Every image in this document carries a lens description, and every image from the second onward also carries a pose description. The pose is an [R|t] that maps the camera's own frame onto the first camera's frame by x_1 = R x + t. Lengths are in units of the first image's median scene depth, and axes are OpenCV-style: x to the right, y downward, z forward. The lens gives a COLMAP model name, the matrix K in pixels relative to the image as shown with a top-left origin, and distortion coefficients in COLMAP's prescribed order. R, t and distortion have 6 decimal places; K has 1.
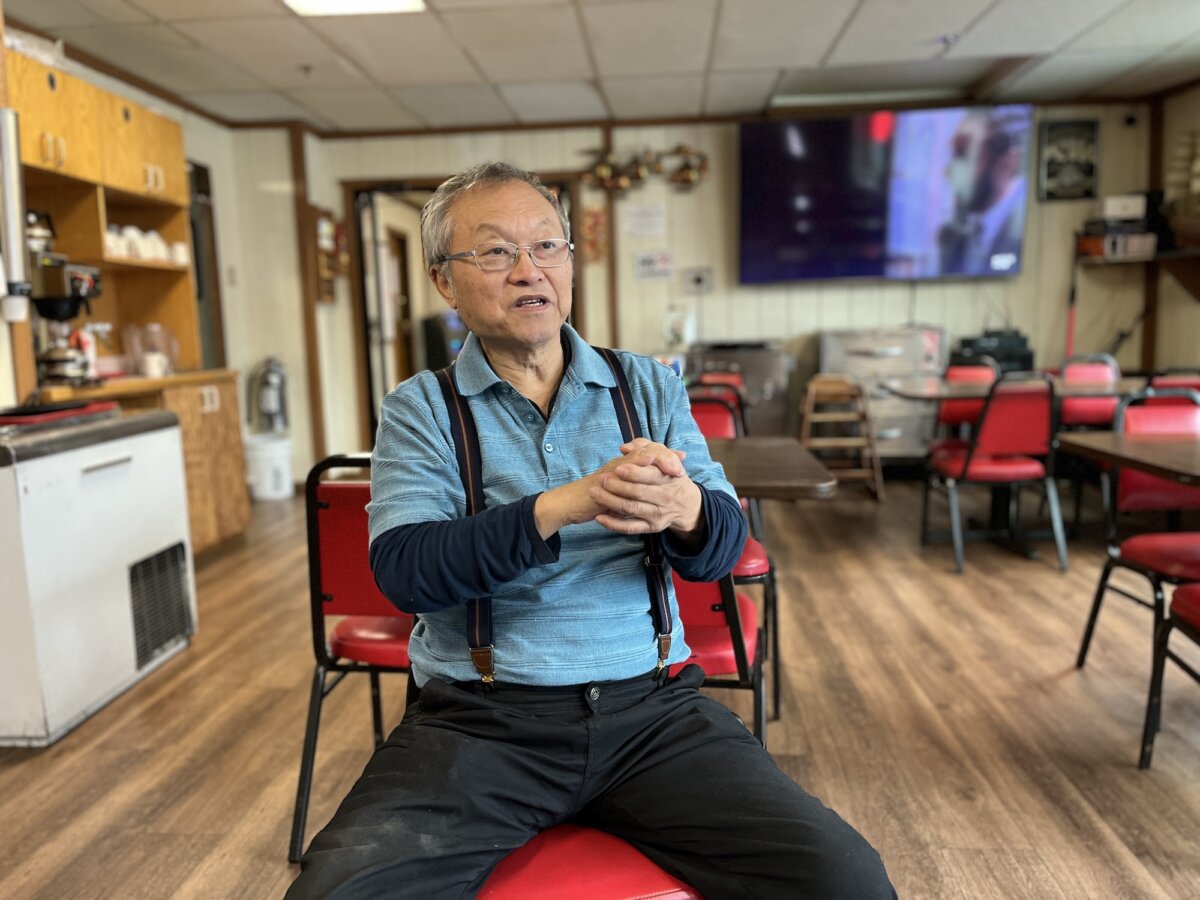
lens RADIAL K [[913.4, 0, 600.0], [0, 913.4, 450.0], [0, 0, 1]] dist [0.109283, 0.002515]
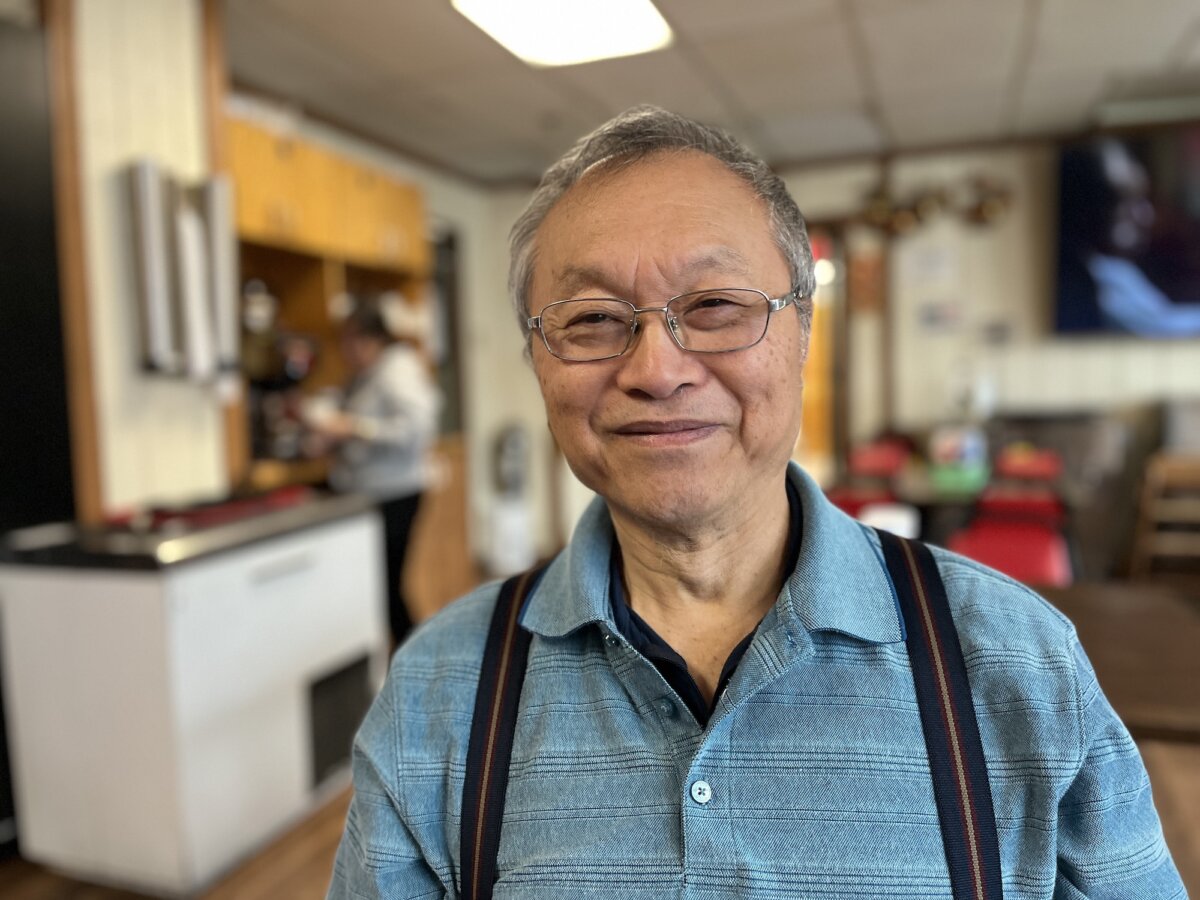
lens RADIAL K [[930.1, 0, 601.9], [0, 930.1, 477.2], [0, 0, 1]] dist [0.031602, 0.001942]
pose [[0.960827, 0.024821, -0.276034, 0.003591], [-0.033426, 0.999090, -0.026509, -0.040404], [0.275125, 0.034698, 0.960782, 0.182203]]
